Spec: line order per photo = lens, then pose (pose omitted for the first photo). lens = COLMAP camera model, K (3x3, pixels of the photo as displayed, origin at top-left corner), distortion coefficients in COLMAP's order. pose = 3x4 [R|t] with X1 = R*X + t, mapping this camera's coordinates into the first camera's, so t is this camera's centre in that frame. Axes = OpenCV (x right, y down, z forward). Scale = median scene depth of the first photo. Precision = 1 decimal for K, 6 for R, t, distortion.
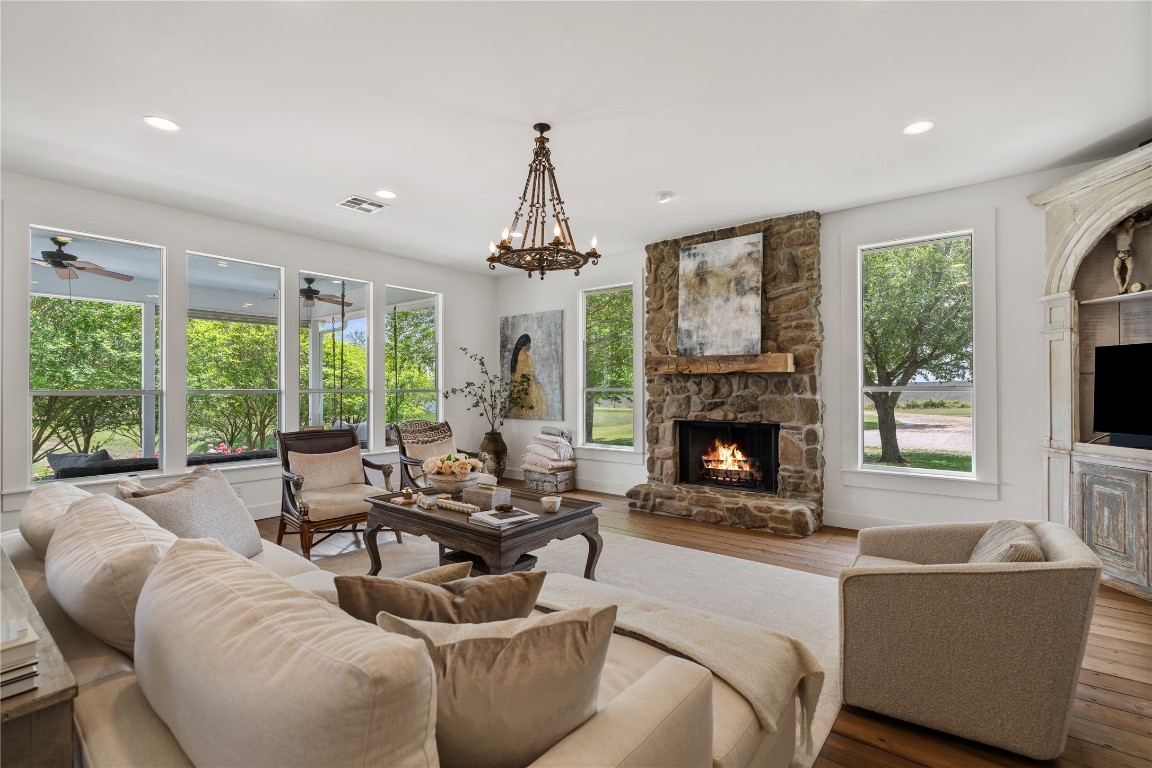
lens RADIAL K [[518.9, 0, 570.2], [0, 518.9, 385.0], [0, 0, 1]] dist [-0.000228, -0.000212]
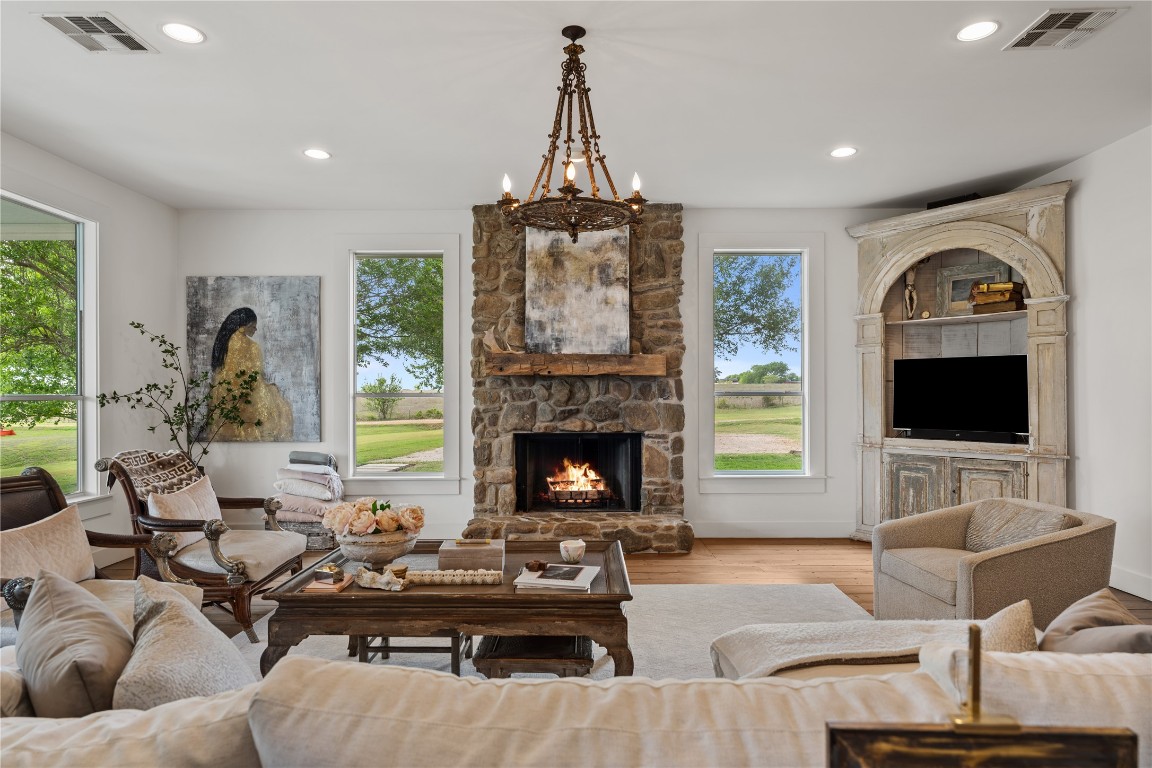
lens RADIAL K [[653.2, 0, 578.8], [0, 653.2, 393.3], [0, 0, 1]] dist [-0.005351, -0.002948]
pose [[0.779948, 0.001301, 0.625843, -0.377290], [-0.003855, 0.999989, 0.002725, 0.003510], [-0.625833, -0.004538, 0.779944, 0.176723]]
